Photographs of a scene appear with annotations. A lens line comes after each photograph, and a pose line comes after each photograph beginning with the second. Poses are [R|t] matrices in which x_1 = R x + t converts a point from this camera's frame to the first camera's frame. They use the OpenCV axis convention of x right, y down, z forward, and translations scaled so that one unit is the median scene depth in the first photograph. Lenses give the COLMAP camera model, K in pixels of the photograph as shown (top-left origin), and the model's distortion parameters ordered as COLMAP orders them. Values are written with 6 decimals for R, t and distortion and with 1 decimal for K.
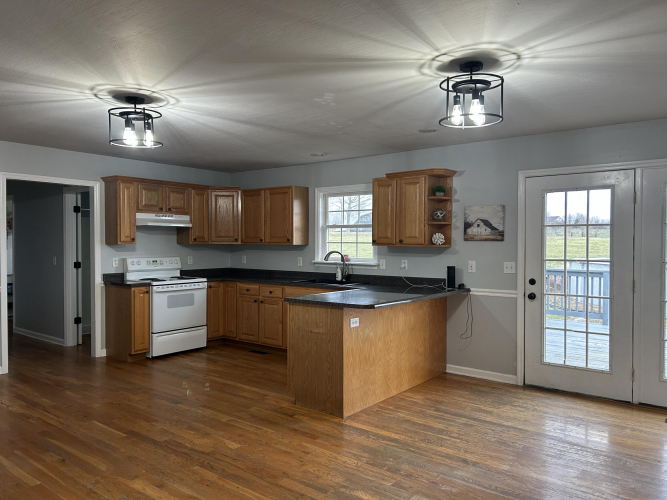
lens RADIAL K [[496.3, 0, 333.4], [0, 496.3, 248.2], [0, 0, 1]] dist [0.050658, -0.050822]
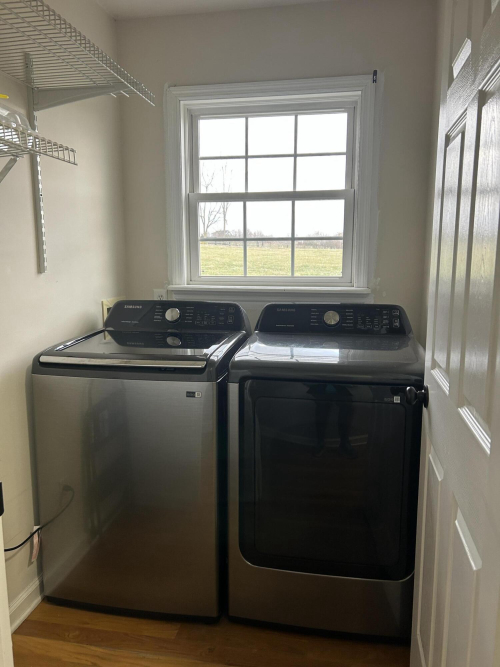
lens RADIAL K [[496.3, 0, 249.4], [0, 496.3, 332.8], [0, 0, 1]] dist [0.050658, -0.050822]
pose [[0.887490, -0.062393, 0.456584, -0.227037], [-0.005312, 0.989341, 0.145520, 0.005991], [-0.460797, -0.131573, 0.877699, 0.871256]]
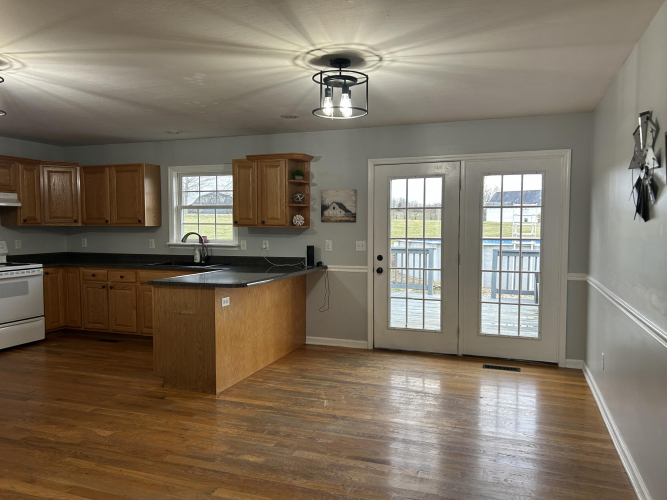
lens RADIAL K [[496.3, 0, 332.1], [0, 496.3, 253.3], [0, 0, 1]] dist [0.050658, -0.050822]
pose [[0.949939, -0.021284, 0.311710, -0.054955], [0.006437, 0.998798, 0.048582, 0.001098], [-0.312369, -0.044143, 0.948935, -0.032755]]
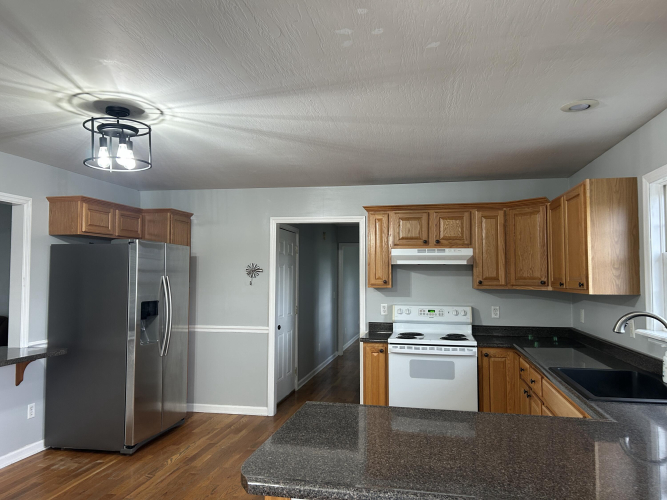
lens RADIAL K [[496.3, 0, 334.8], [0, 496.3, 250.4], [0, 0, 1]] dist [0.050658, -0.050822]
pose [[0.463345, -0.049638, -0.884787, 0.350789], [-0.013232, 0.997931, -0.062915, -0.022354], [0.886079, 0.040859, 0.461730, 0.724337]]
